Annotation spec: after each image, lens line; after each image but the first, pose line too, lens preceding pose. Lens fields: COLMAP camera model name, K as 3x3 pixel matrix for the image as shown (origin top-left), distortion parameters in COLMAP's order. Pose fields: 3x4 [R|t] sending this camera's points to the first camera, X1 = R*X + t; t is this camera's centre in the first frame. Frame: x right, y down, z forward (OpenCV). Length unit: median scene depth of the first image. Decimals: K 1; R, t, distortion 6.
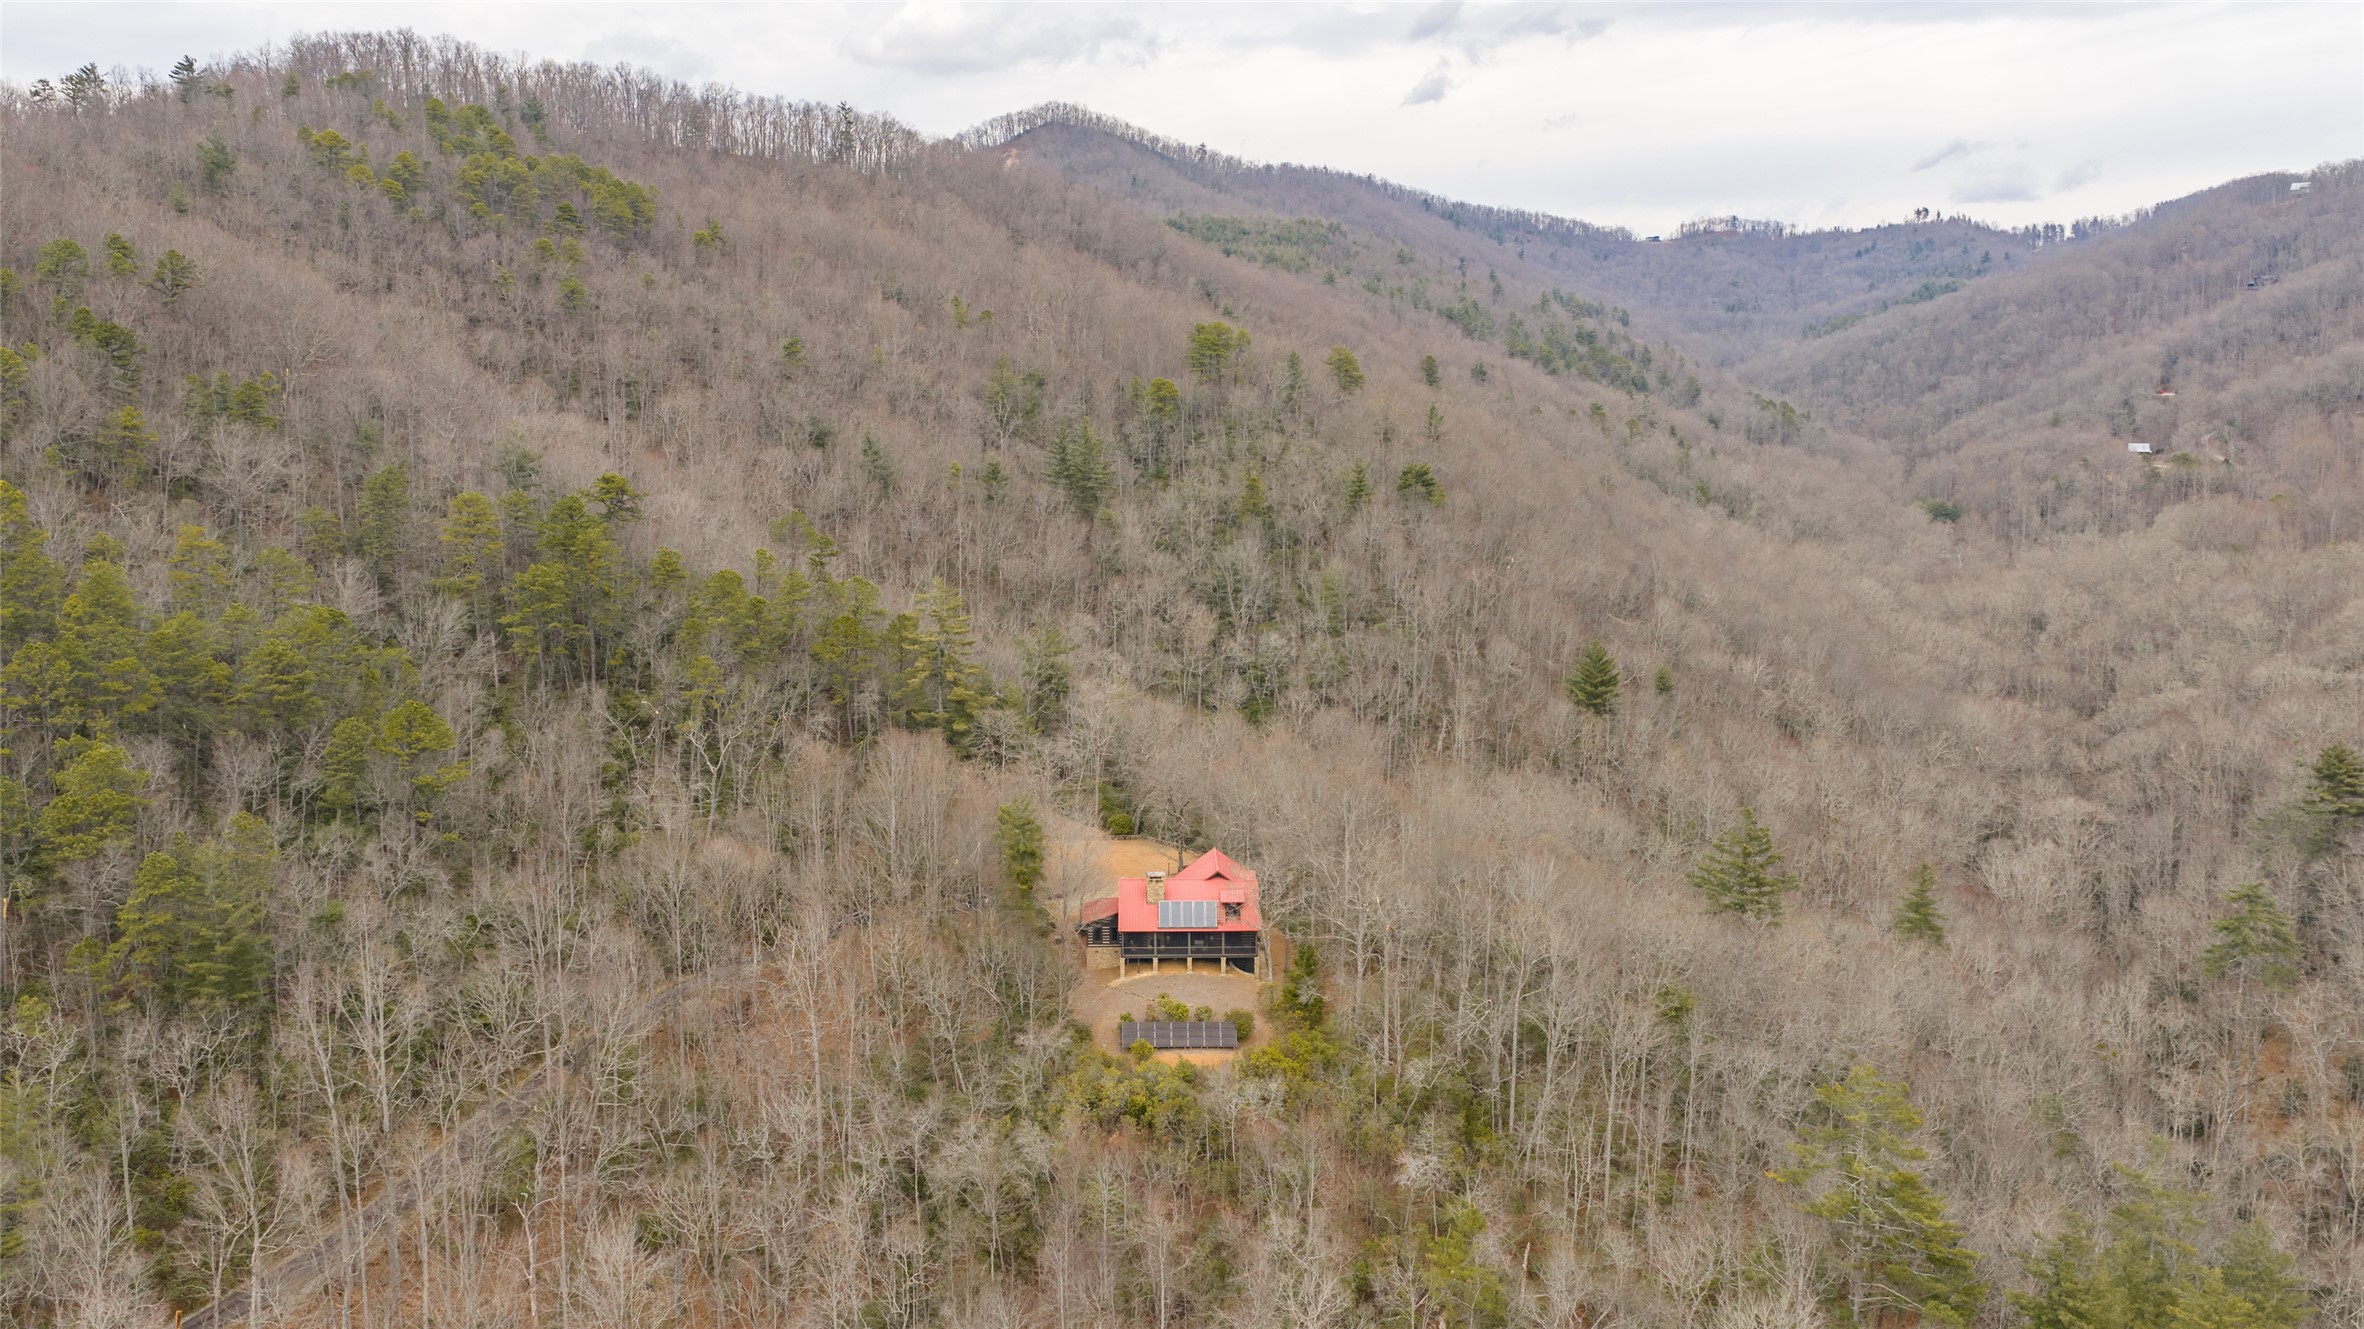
lens RADIAL K [[1948.6, 0, 1179.3], [0, 1948.6, 672.7], [0, 0, 1]] dist [0.014969, -0.003470]
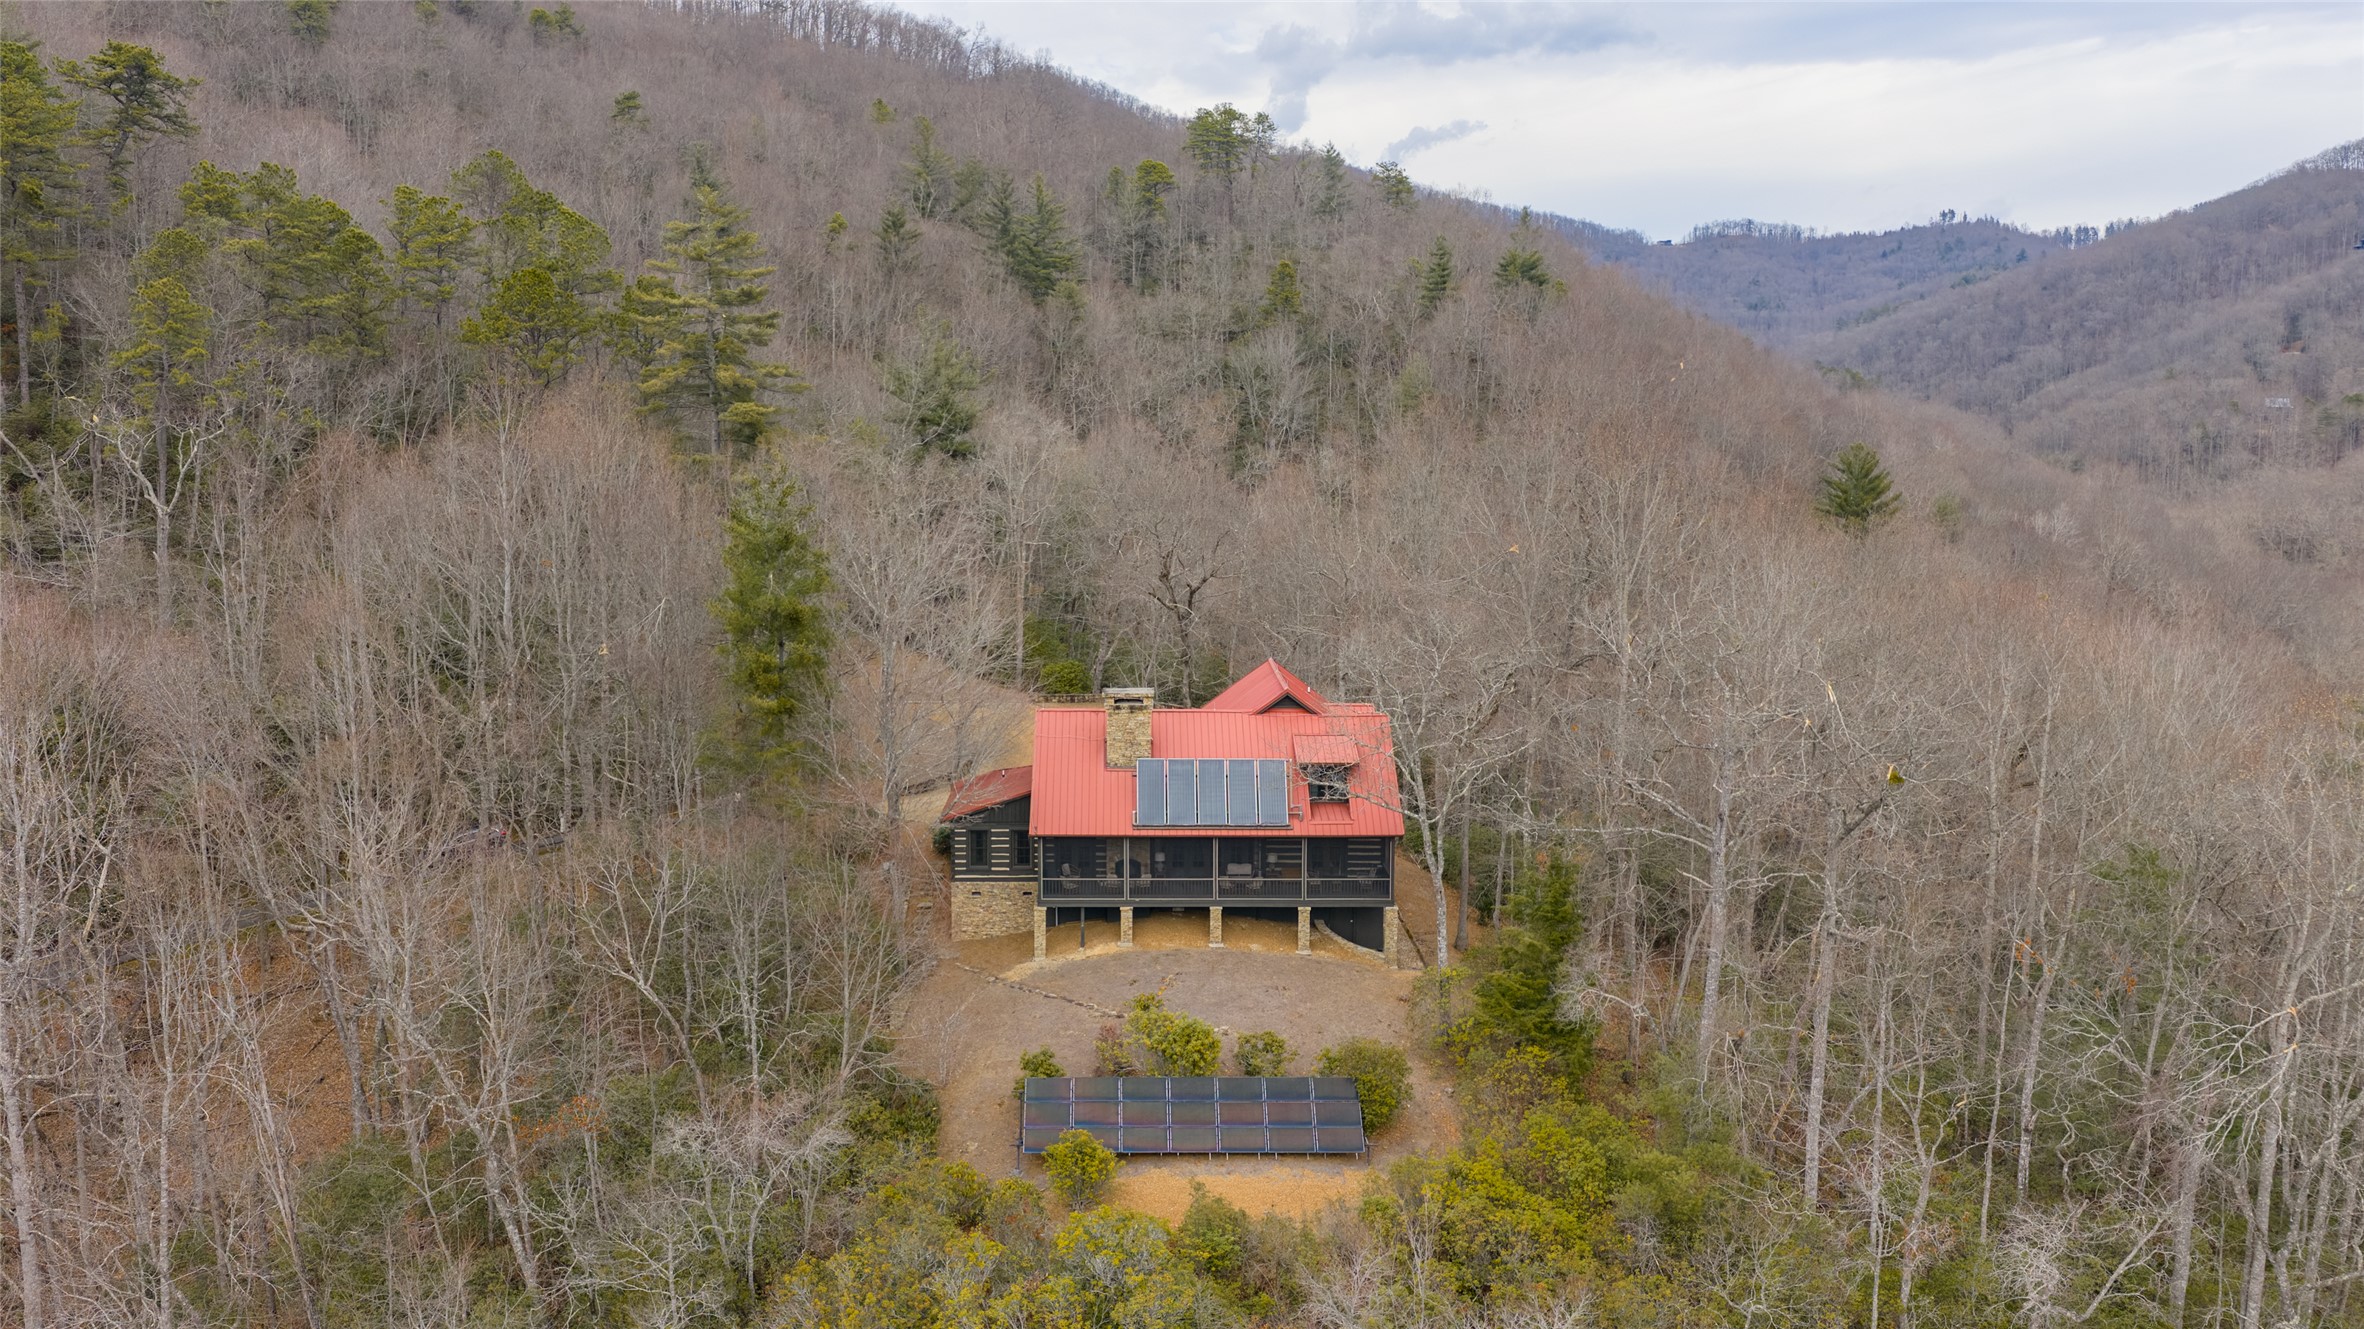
lens RADIAL K [[1948.6, 0, 1184.0], [0, 1948.6, 657.9], [0, 0, 1]] dist [0.014969, -0.003470]
pose [[0.999948, 0.005504, 0.008528, -0.004449], [-0.005269, 0.999613, -0.027316, 0.106167], [-0.008675, 0.027270, 0.999590, 0.606522]]
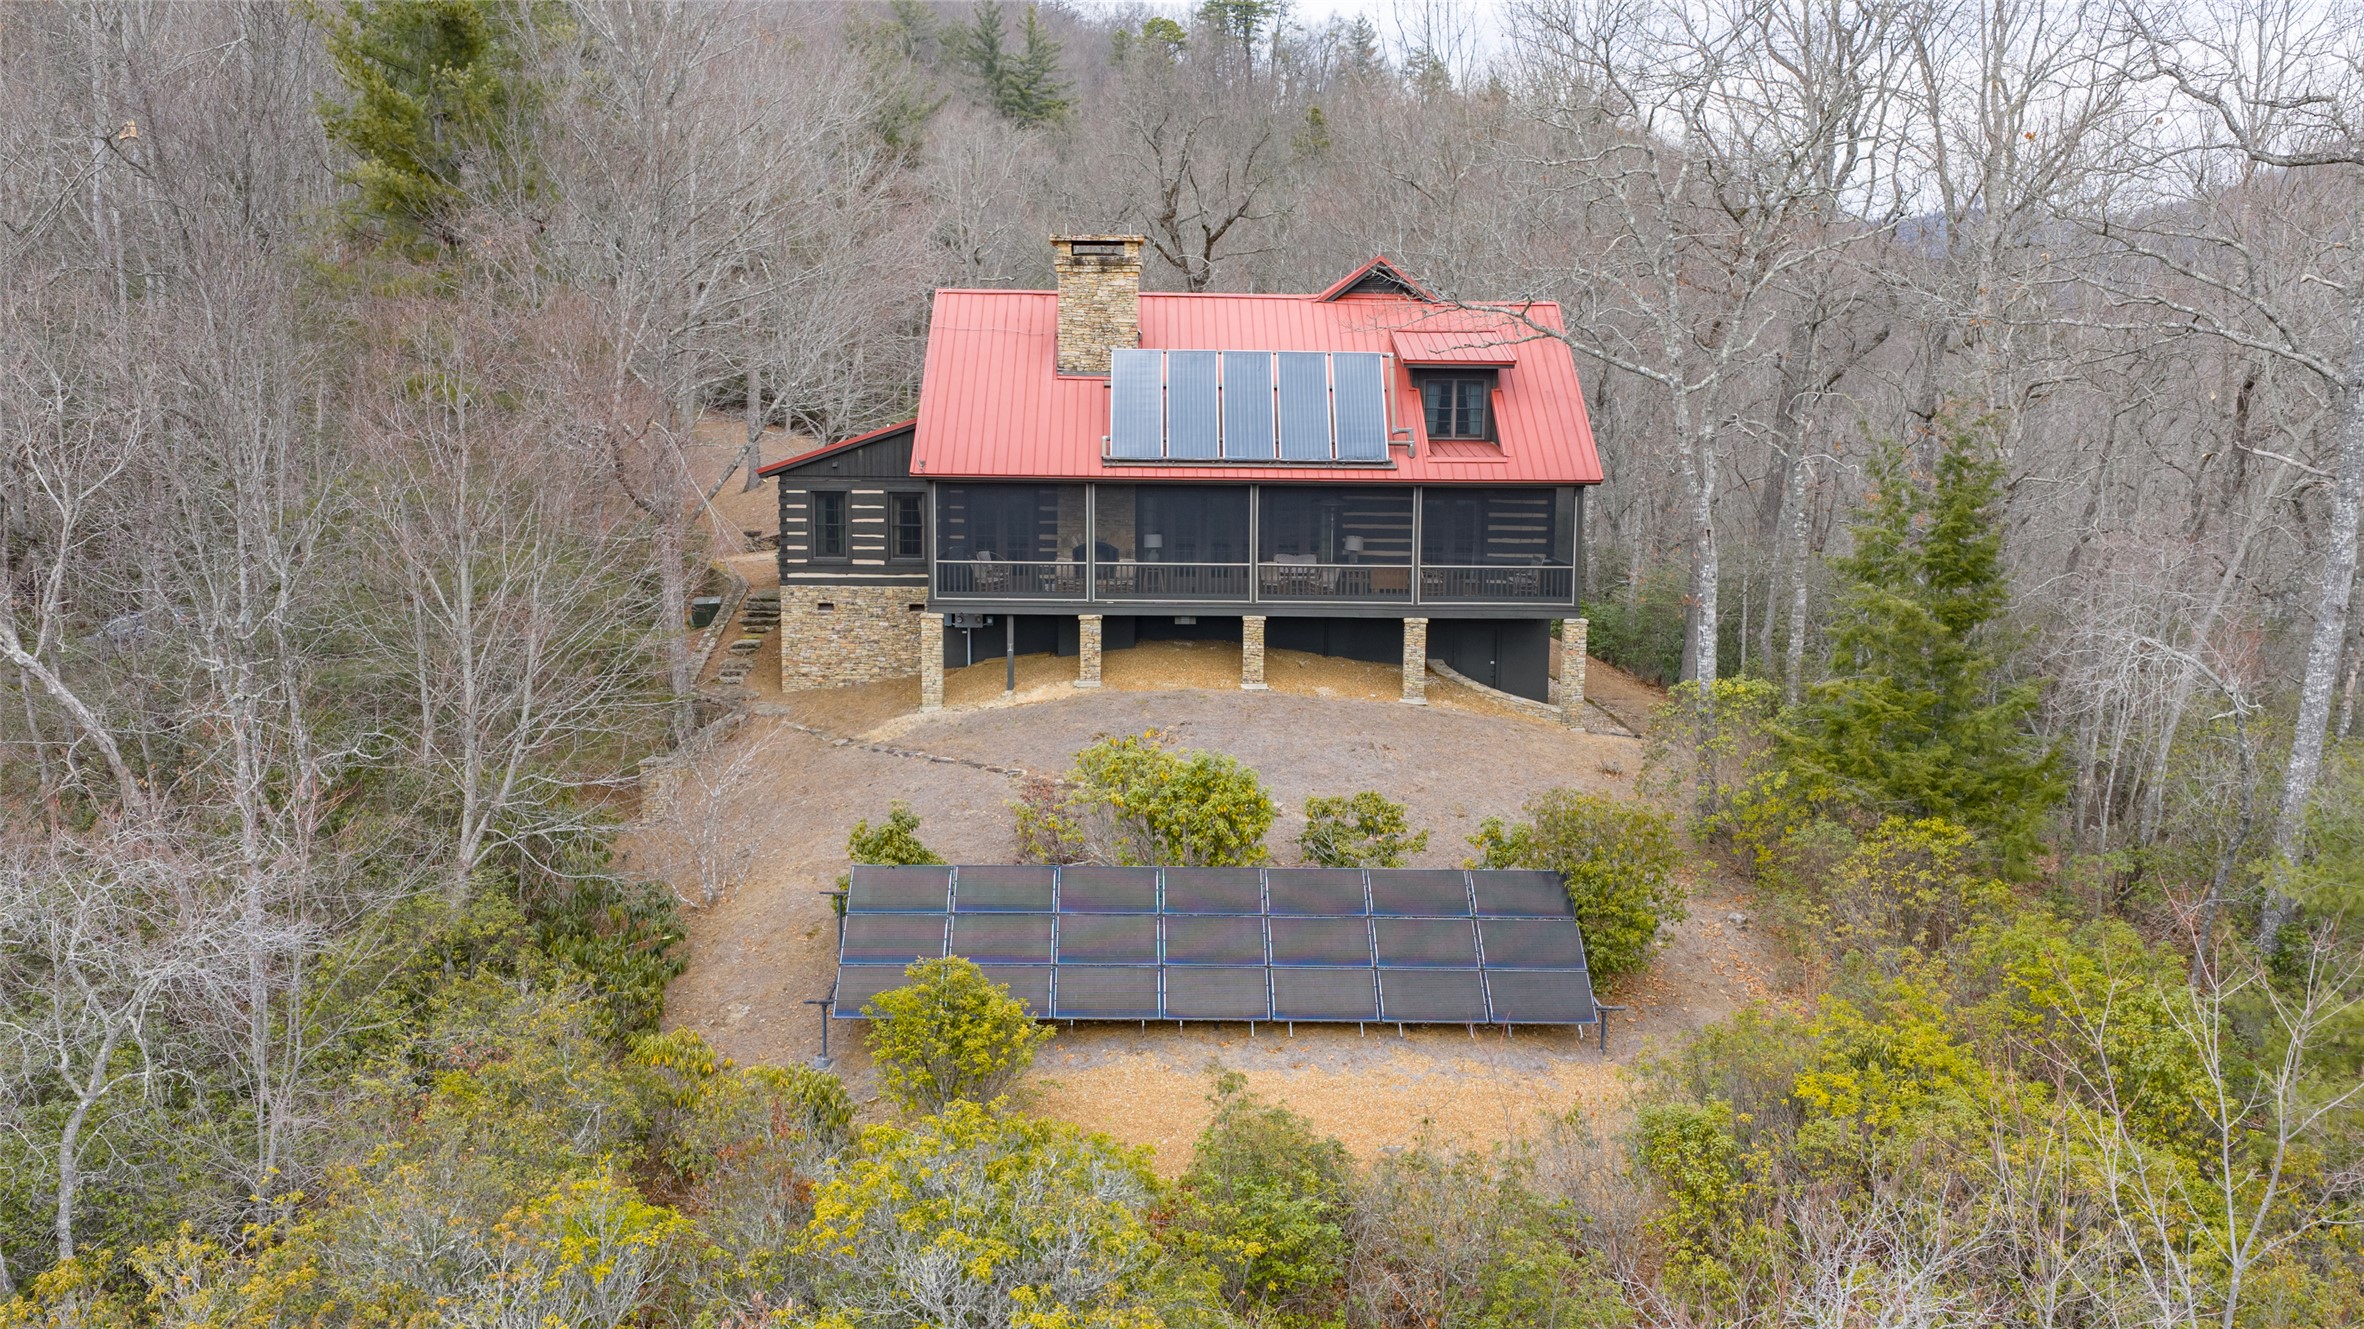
lens RADIAL K [[1948.6, 0, 1182.8], [0, 1948.6, 663.1], [0, 0, 1]] dist [0.014969, -0.003470]
pose [[0.999928, 0.011622, 0.003046, -0.002894], [-0.011546, 0.999646, -0.023989, 0.153662], [-0.003323, 0.023952, 0.999708, 0.777430]]
